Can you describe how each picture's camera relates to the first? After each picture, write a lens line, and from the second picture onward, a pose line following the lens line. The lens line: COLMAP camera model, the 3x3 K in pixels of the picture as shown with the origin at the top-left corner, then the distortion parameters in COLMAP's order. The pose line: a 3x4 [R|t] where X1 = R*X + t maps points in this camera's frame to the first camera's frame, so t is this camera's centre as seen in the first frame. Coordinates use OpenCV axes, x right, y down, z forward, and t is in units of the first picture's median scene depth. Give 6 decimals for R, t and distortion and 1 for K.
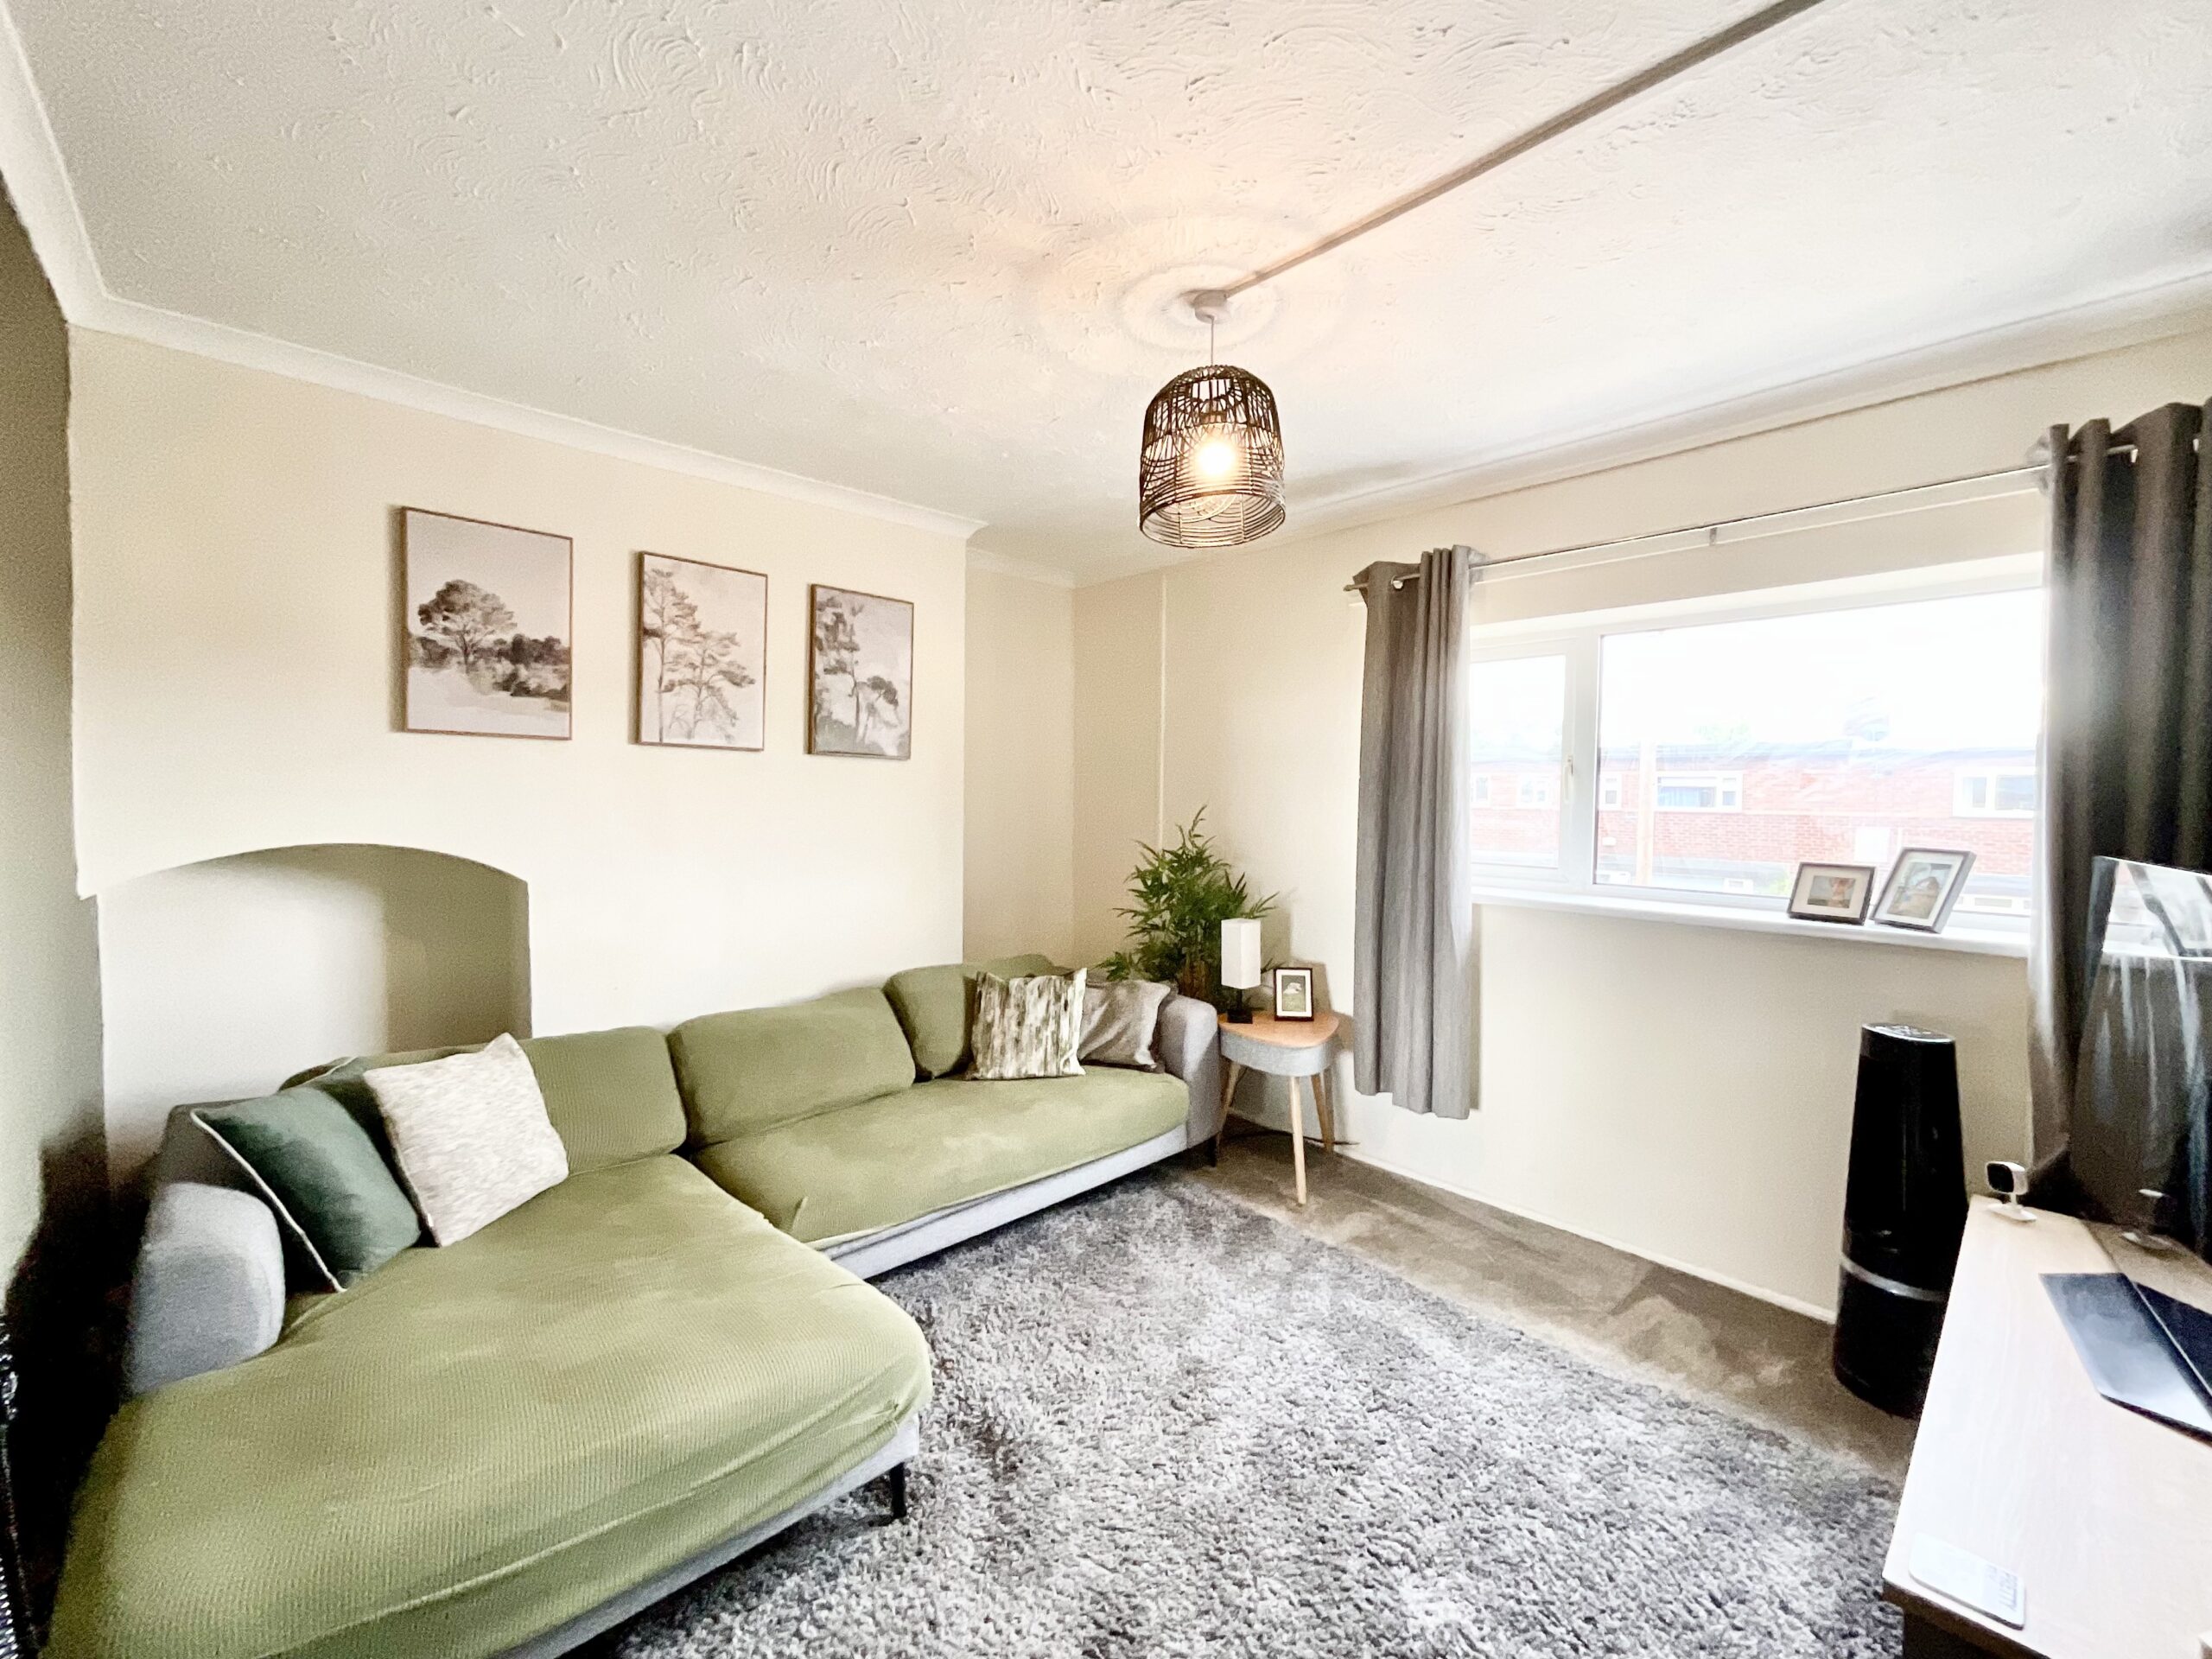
lens RADIAL K [[896.9, 0, 1105.6], [0, 896.9, 821.9], [0, 0, 1]] dist [0.000610, -0.001810]
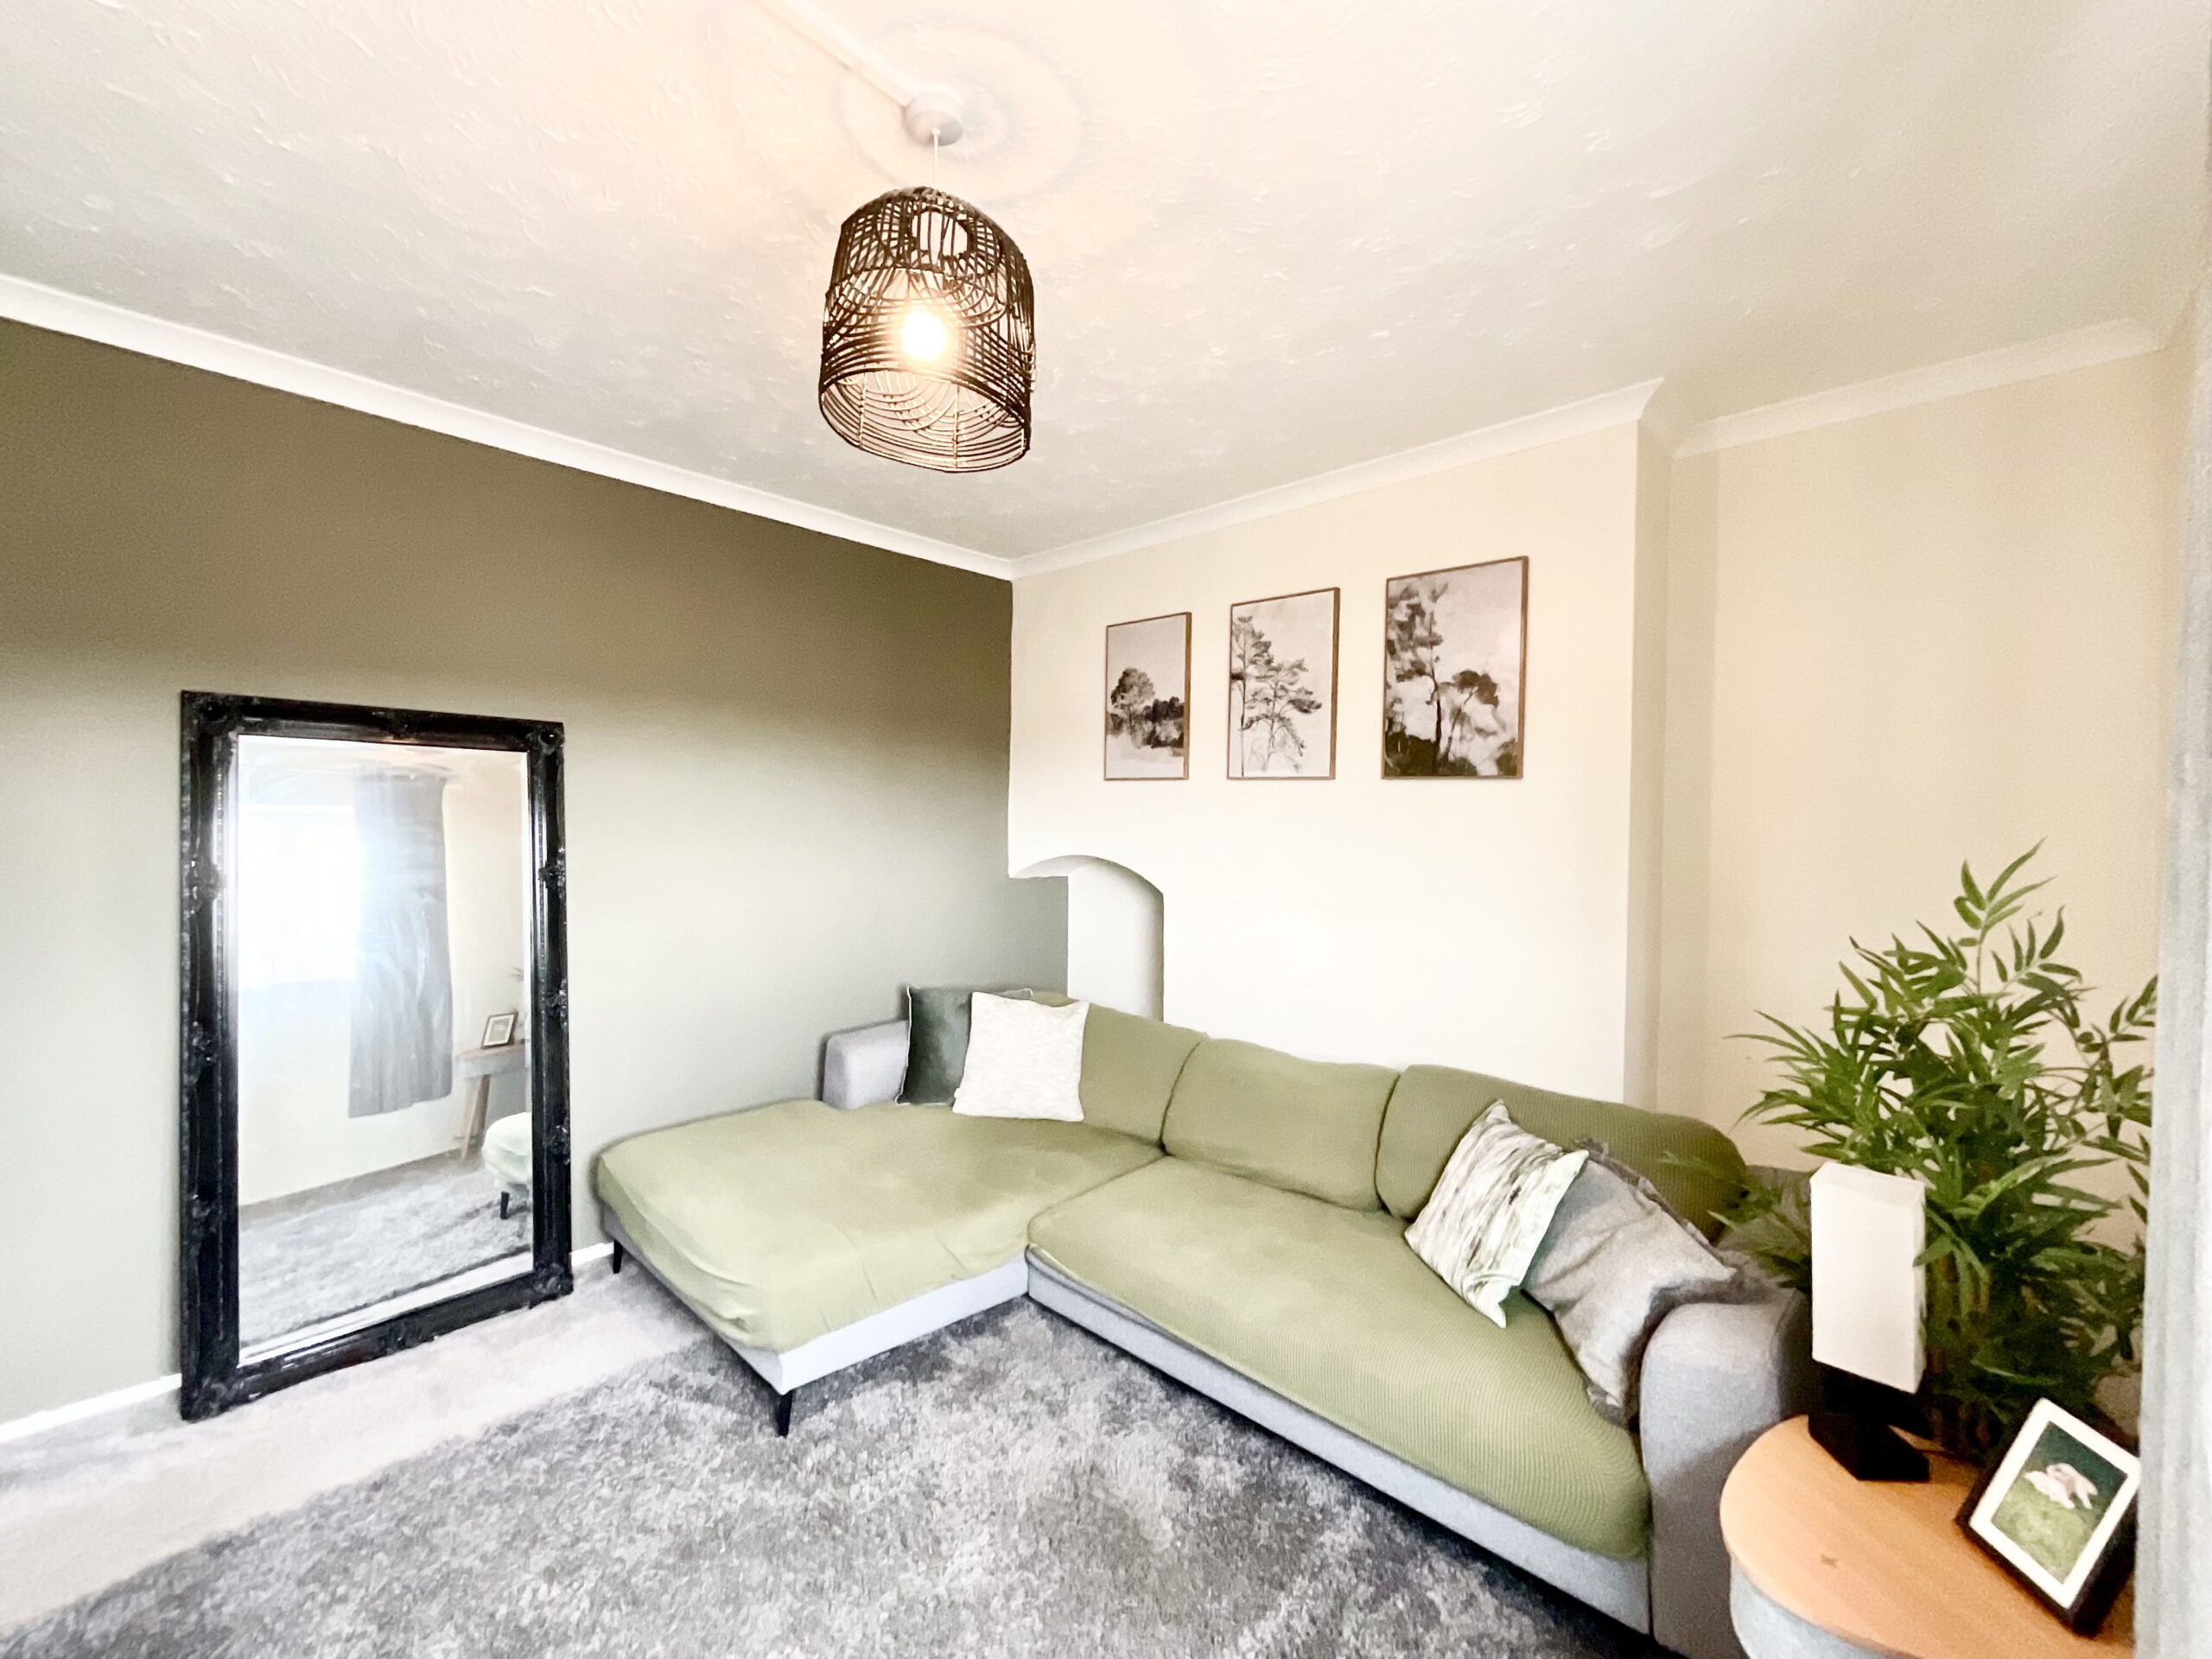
lens RADIAL K [[896.9, 0, 1105.4], [0, 896.9, 830.1], [0, 0, 1]] dist [0.000610, -0.001810]
pose [[0.065574, 0.013213, -0.997760, 0.556315], [-0.035284, 0.999318, 0.010914, -0.029435], [0.997224, 0.034489, 0.065996, 0.750037]]
